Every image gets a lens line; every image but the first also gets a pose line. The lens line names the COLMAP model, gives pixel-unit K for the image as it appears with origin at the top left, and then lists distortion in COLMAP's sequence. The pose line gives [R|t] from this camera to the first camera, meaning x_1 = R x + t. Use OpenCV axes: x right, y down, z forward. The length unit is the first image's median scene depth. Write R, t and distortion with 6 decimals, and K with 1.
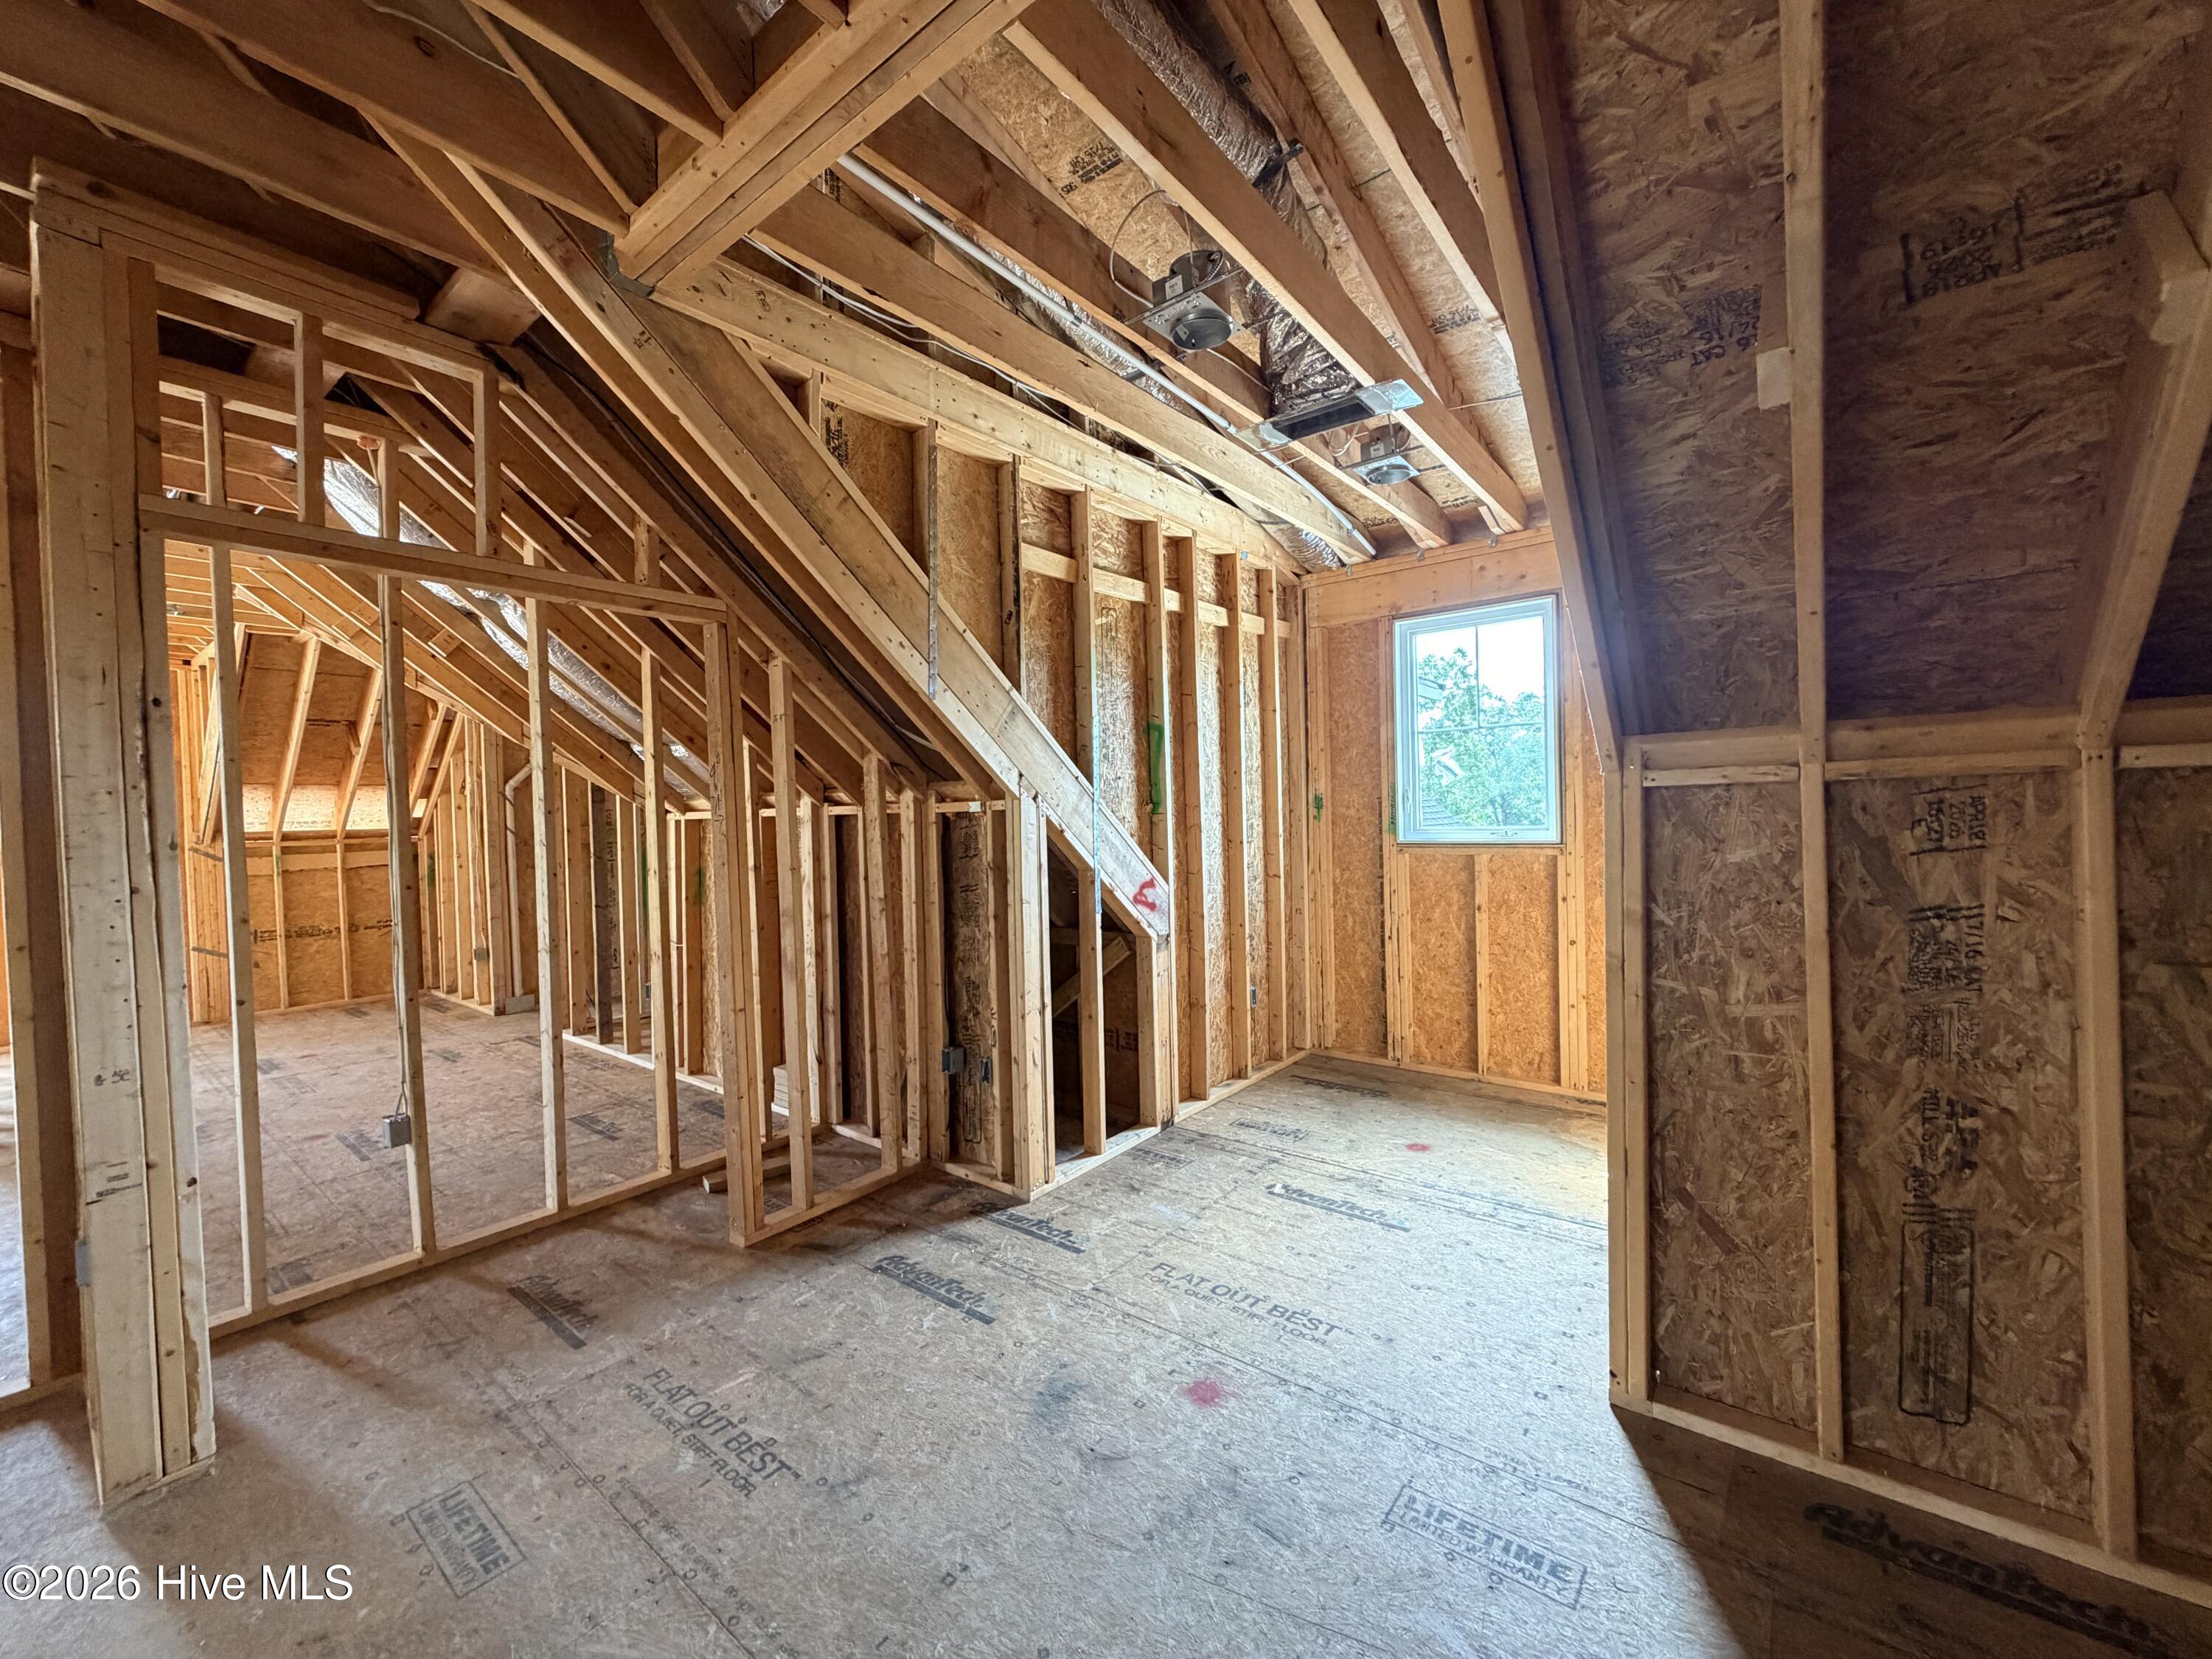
lens RADIAL K [[877.1, 0, 1106.0], [0, 877.1, 832.0], [0, 0, 1]] dist [-0.001129, -0.000329]
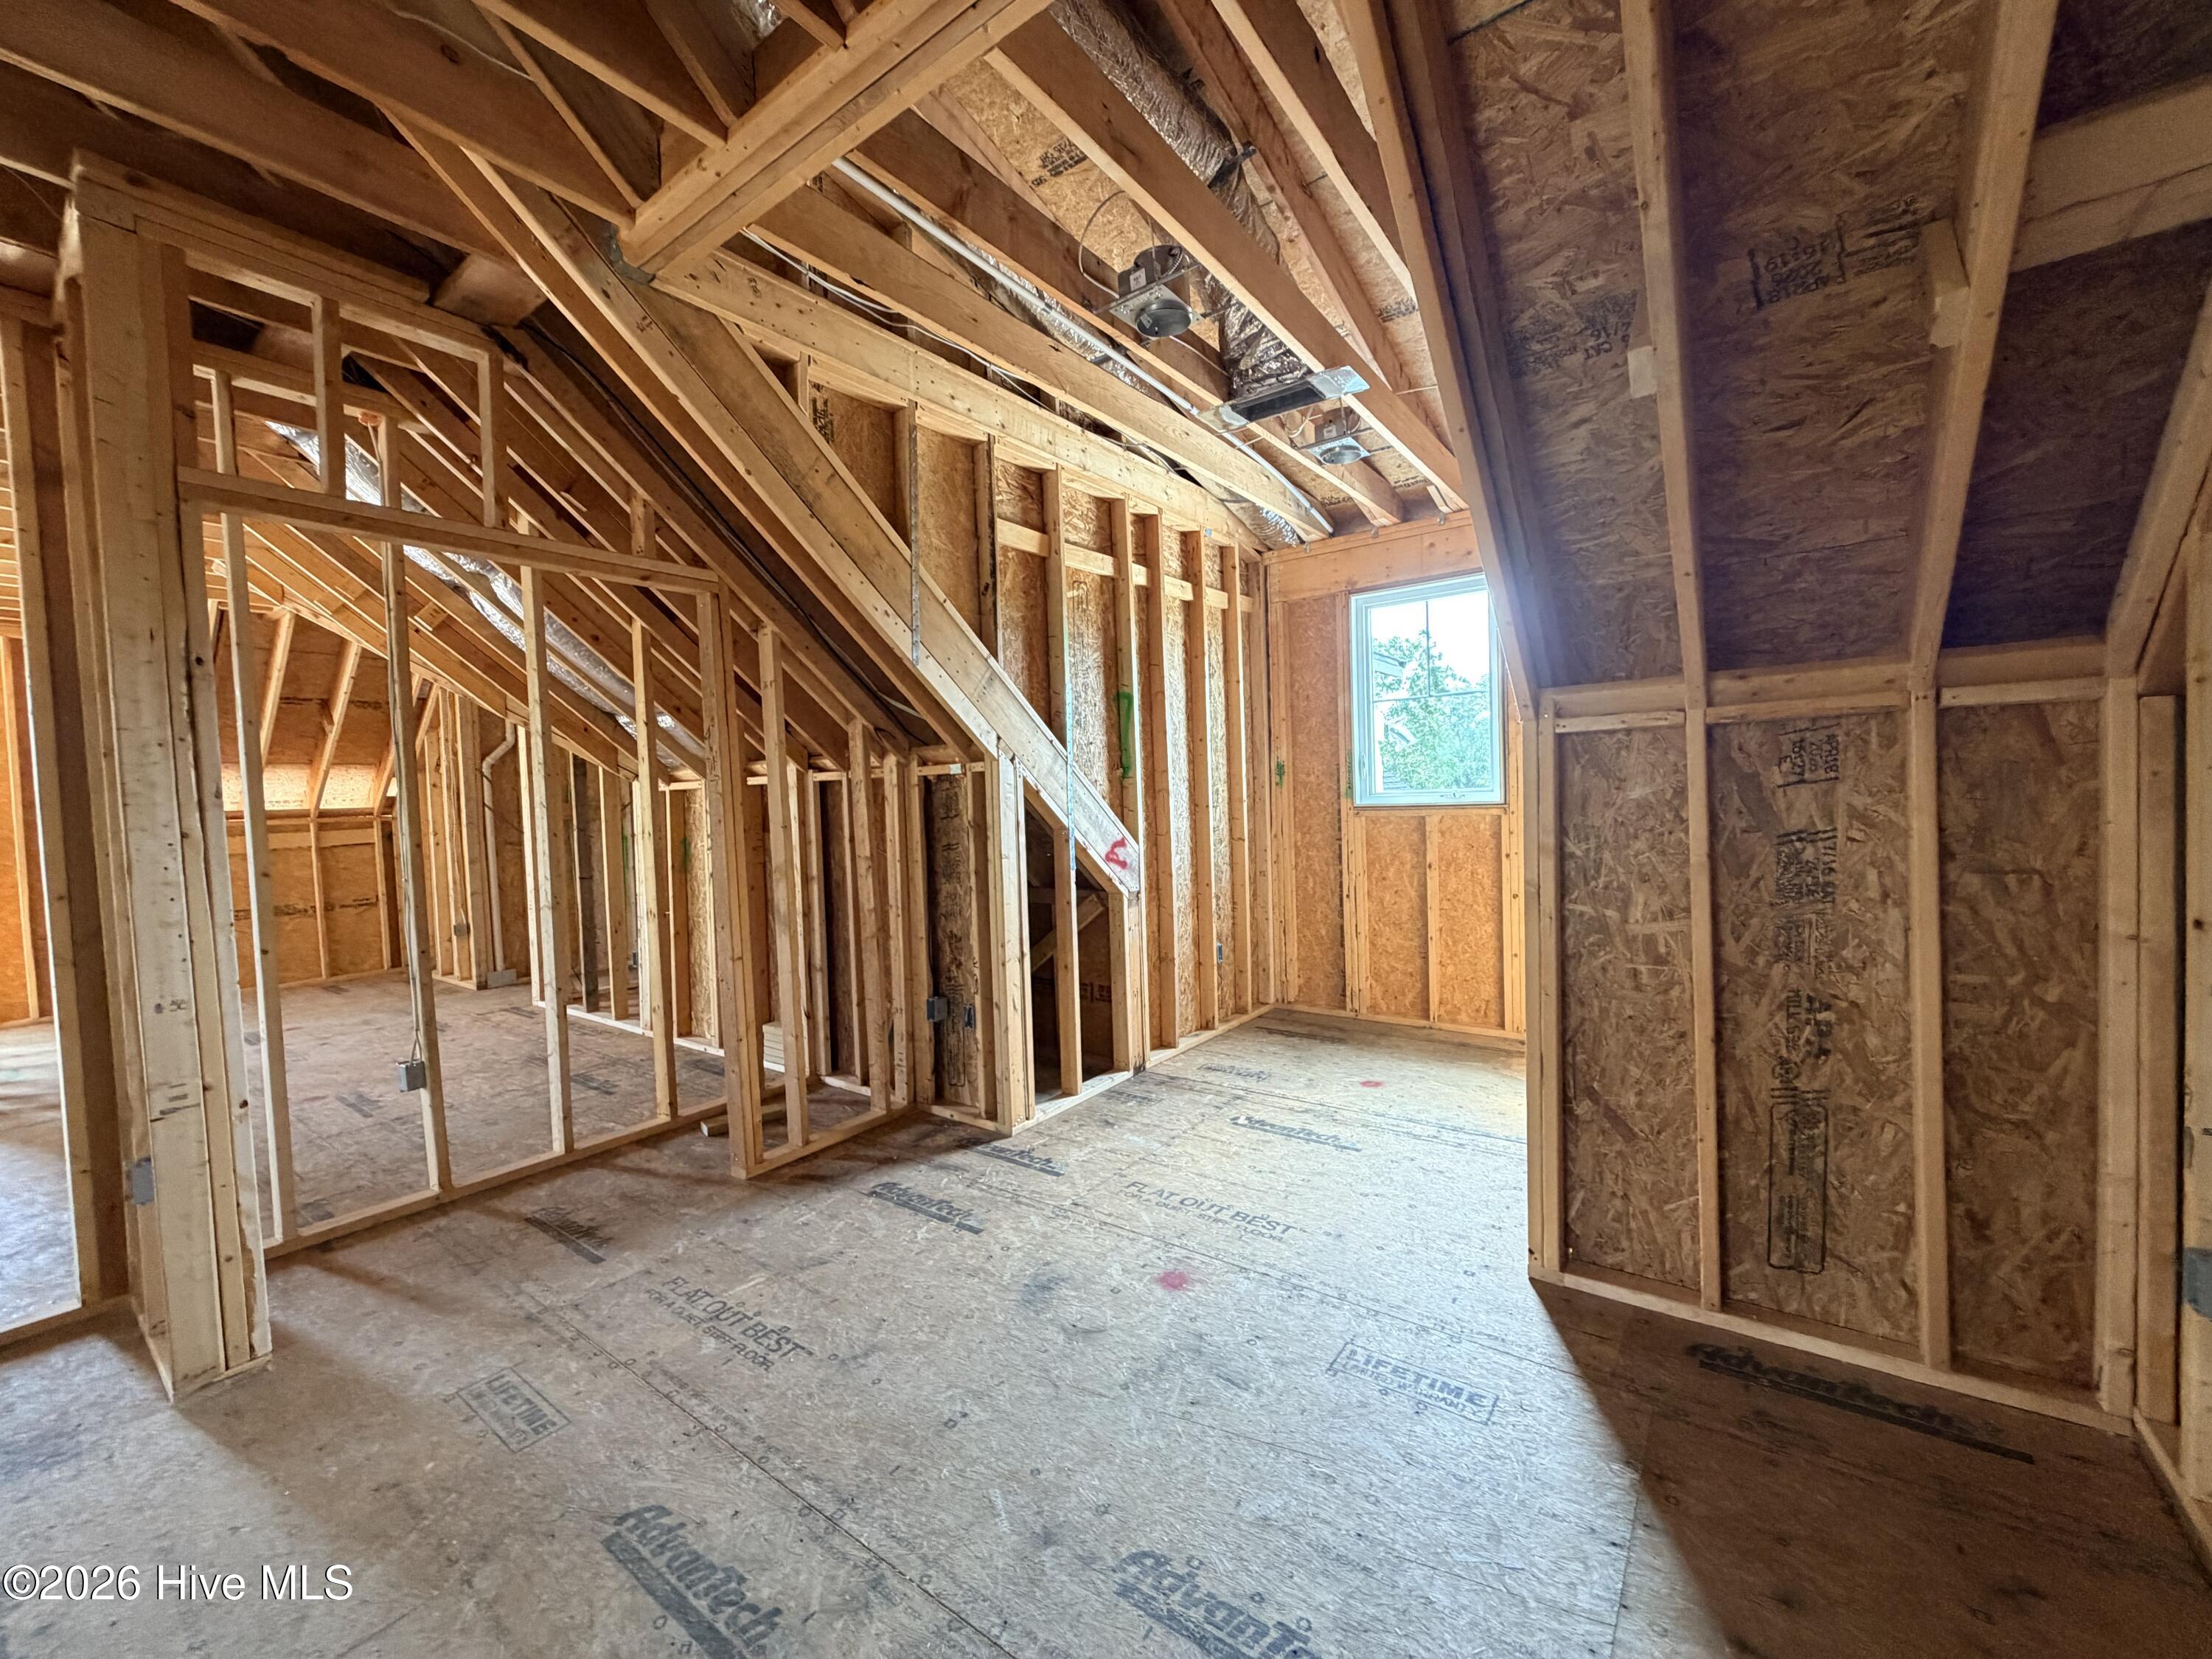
lens RADIAL K [[877.1, 0, 1107.2], [0, 877.1, 833.5], [0, 0, 1]] dist [-0.001129, -0.000329]
pose [[0.999365, -0.010191, 0.034140, -0.005010], [0.009520, 0.999760, 0.019740, 0.047076], [-0.034333, -0.019403, 0.999222, -0.106009]]
